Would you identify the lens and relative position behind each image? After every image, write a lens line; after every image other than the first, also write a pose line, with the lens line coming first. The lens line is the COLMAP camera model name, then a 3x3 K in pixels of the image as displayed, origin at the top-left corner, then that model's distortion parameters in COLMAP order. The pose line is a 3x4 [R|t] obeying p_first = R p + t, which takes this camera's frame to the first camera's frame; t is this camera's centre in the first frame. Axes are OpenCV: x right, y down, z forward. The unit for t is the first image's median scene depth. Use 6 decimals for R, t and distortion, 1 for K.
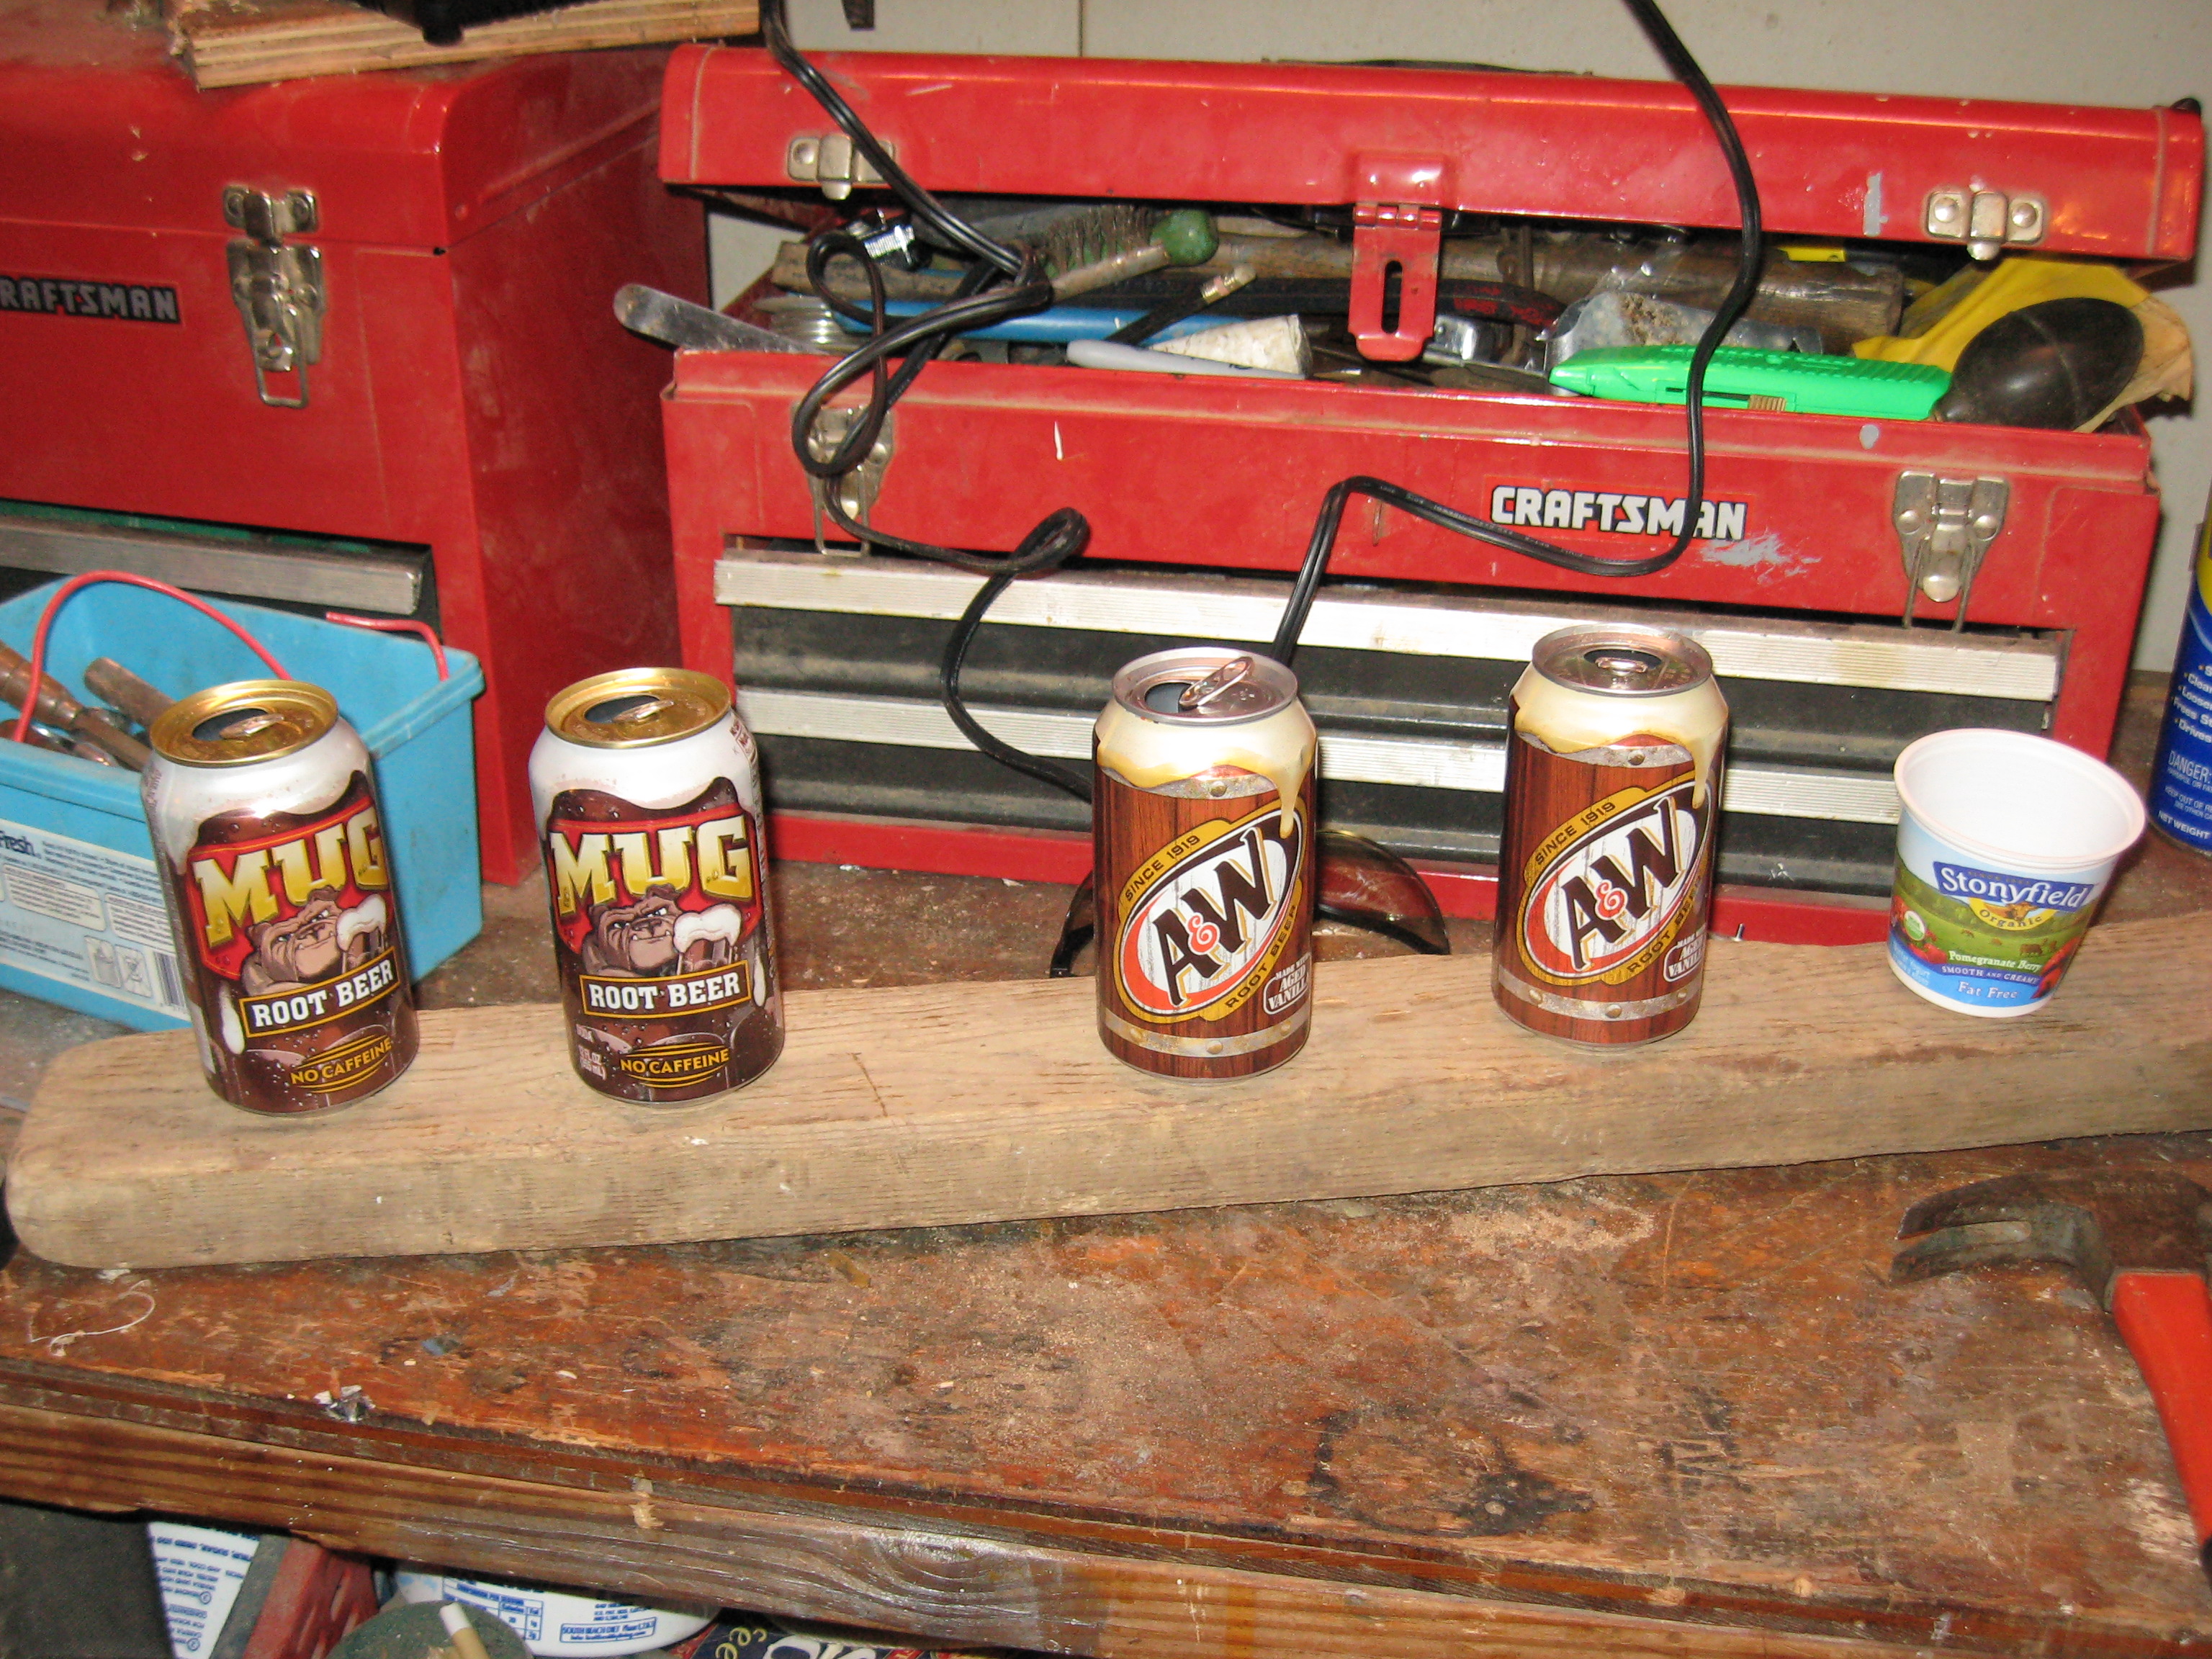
lens RADIAL K [[2588.1, 0, 1119.0], [0, 2588.1, 829.4], [0, 0, 1]] dist [-0.130462, 0.000000]
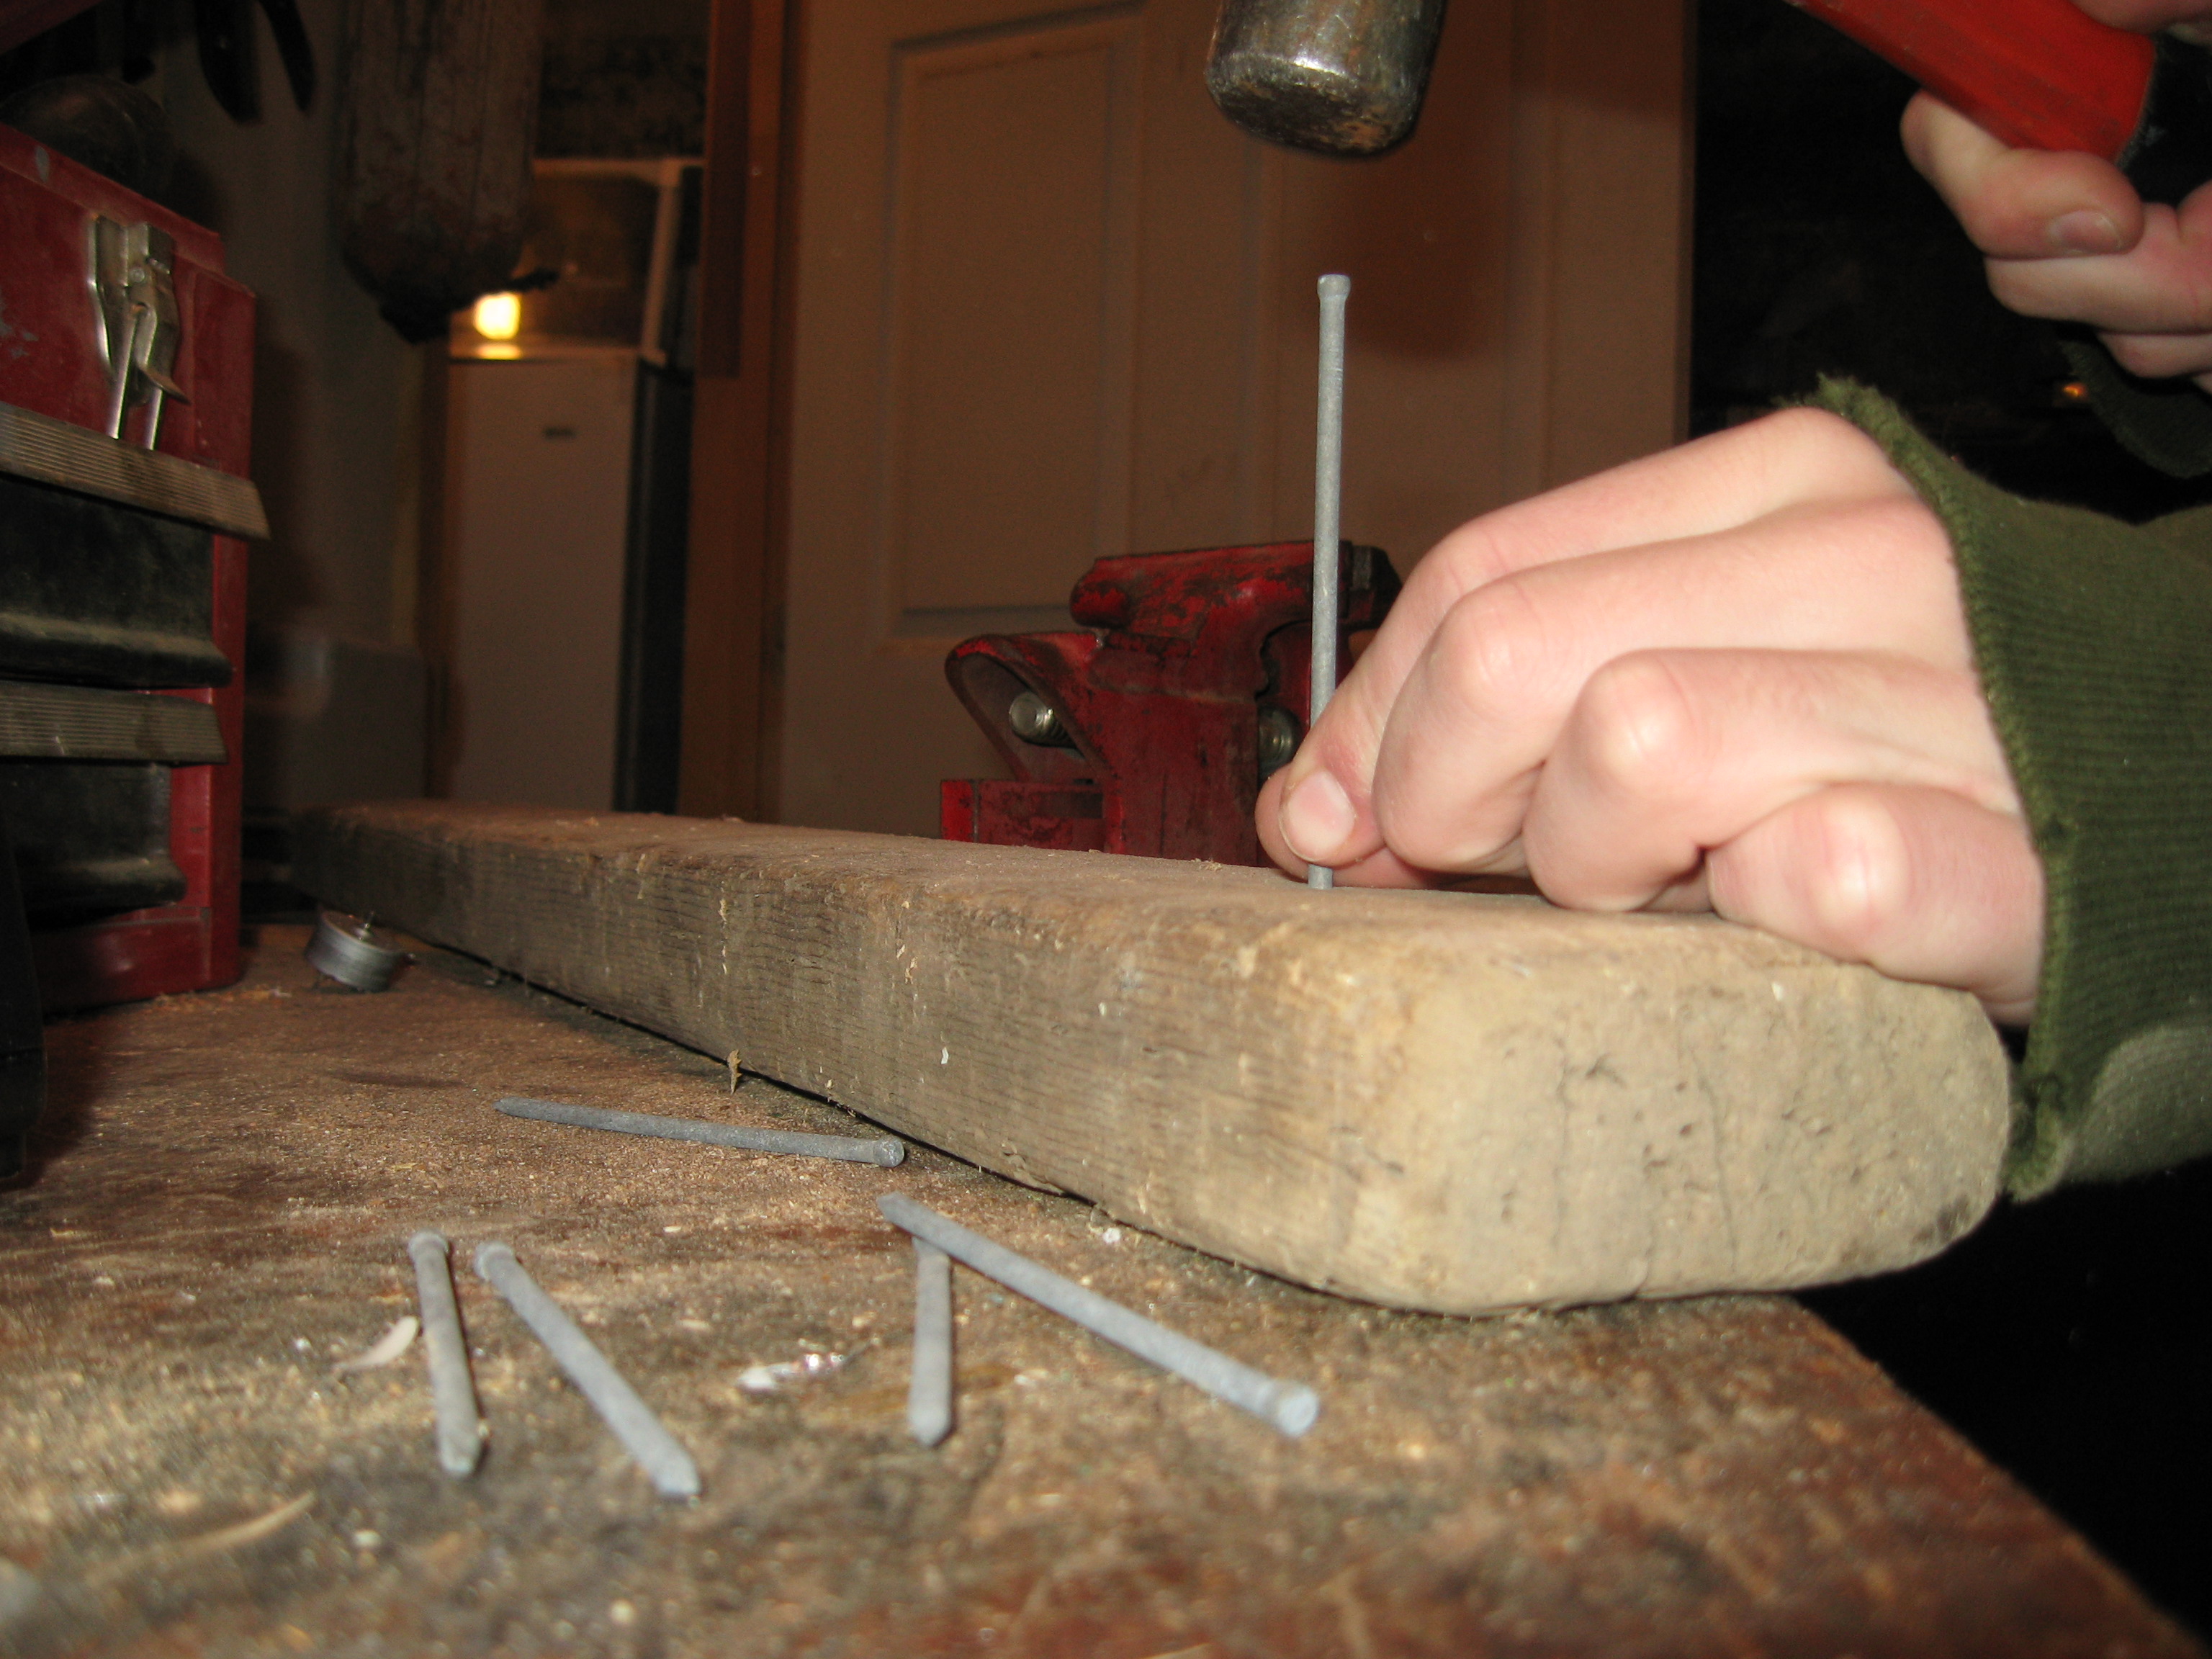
lens RADIAL K [[2279.6, 0, 1102.4], [0, 2279.6, 831.9], [0, 0, 1]] dist [-0.112773, 0.000000]
pose [[-0.096732, -0.023299, 0.995038, -0.391701], [0.448421, 0.891495, 0.064468, 0.115290], [-0.888573, 0.452432, -0.075788, 1.048032]]
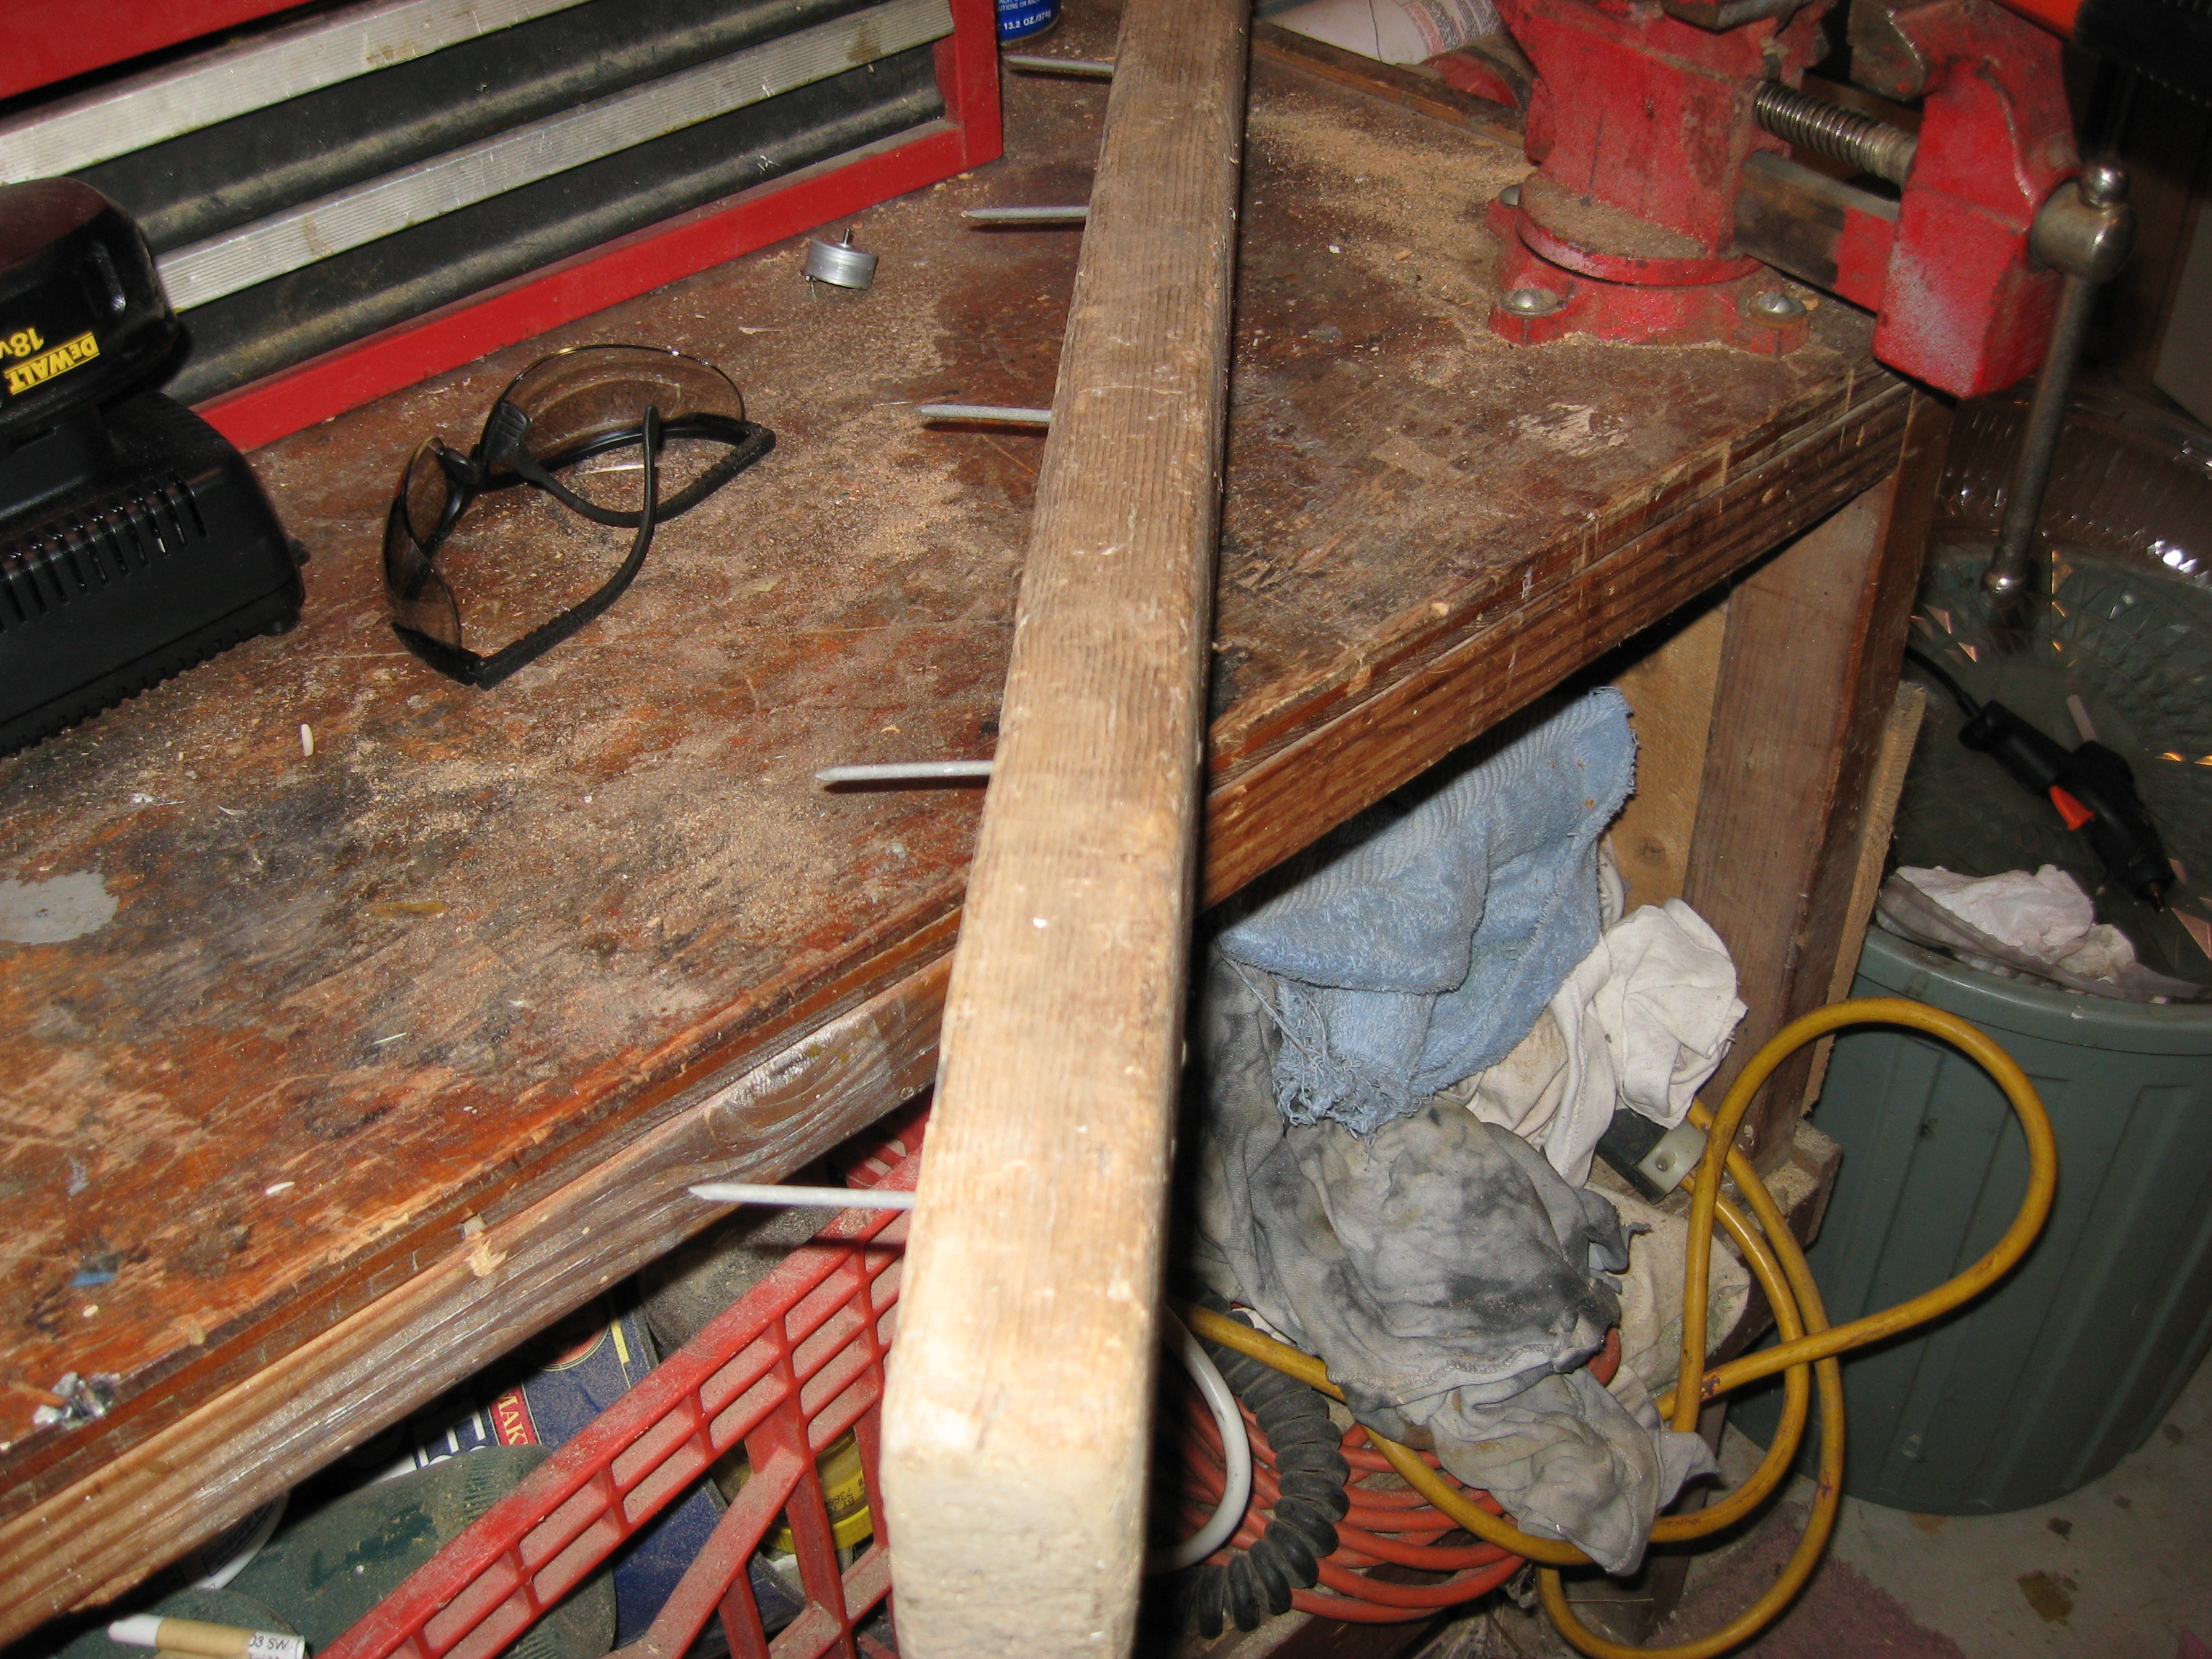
lens RADIAL K [[2279.6, 0, 1098.1], [0, 2279.6, 839.9], [0, 0, 1]] dist [-0.112773, 0.000000]
pose [[0.628750, -0.521129, 0.577147, -0.397603], [0.401585, 0.853182, 0.332881, 0.002368], [-0.665885, 0.022475, 0.745716, 0.348035]]
